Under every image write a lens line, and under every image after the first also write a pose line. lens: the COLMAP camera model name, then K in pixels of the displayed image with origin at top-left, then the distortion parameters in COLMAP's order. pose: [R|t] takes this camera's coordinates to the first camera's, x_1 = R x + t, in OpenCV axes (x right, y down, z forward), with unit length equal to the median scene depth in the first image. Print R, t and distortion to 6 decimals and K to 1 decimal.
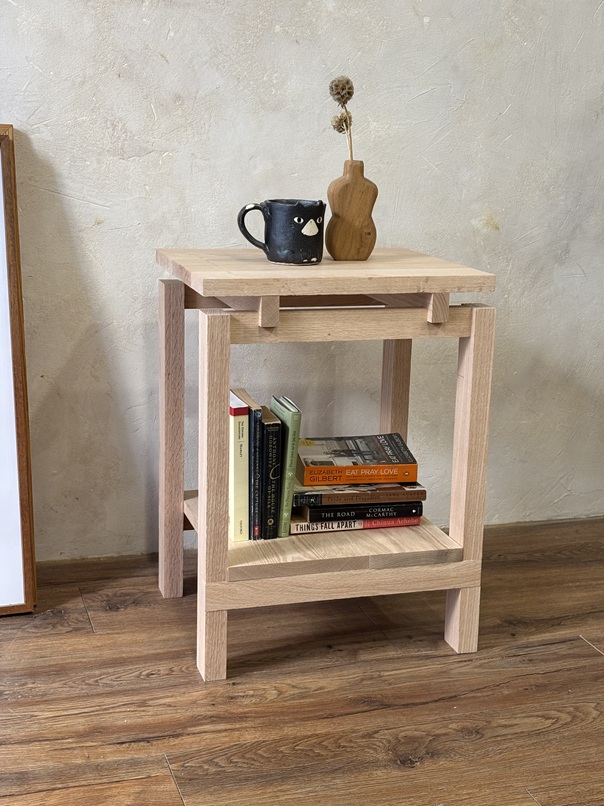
lens RADIAL K [[1229.0, 0, 302.0], [0, 1229.0, 403.0], [0, 0, 1]] dist [0.253616, -1.028259]
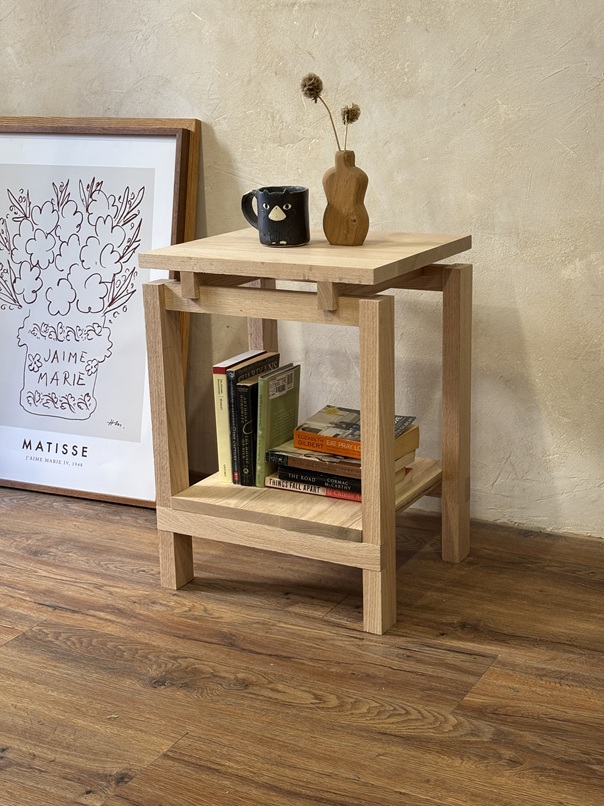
lens RADIAL K [[1229.0, 0, 302.0], [0, 1229.0, 403.0], [0, 0, 1]] dist [0.253616, -1.028259]
pose [[0.687175, 0.149204, -0.711005, 0.799357], [-0.119889, 0.988555, 0.091576, -0.075124], [0.716531, 0.022313, 0.697198, 0.239141]]
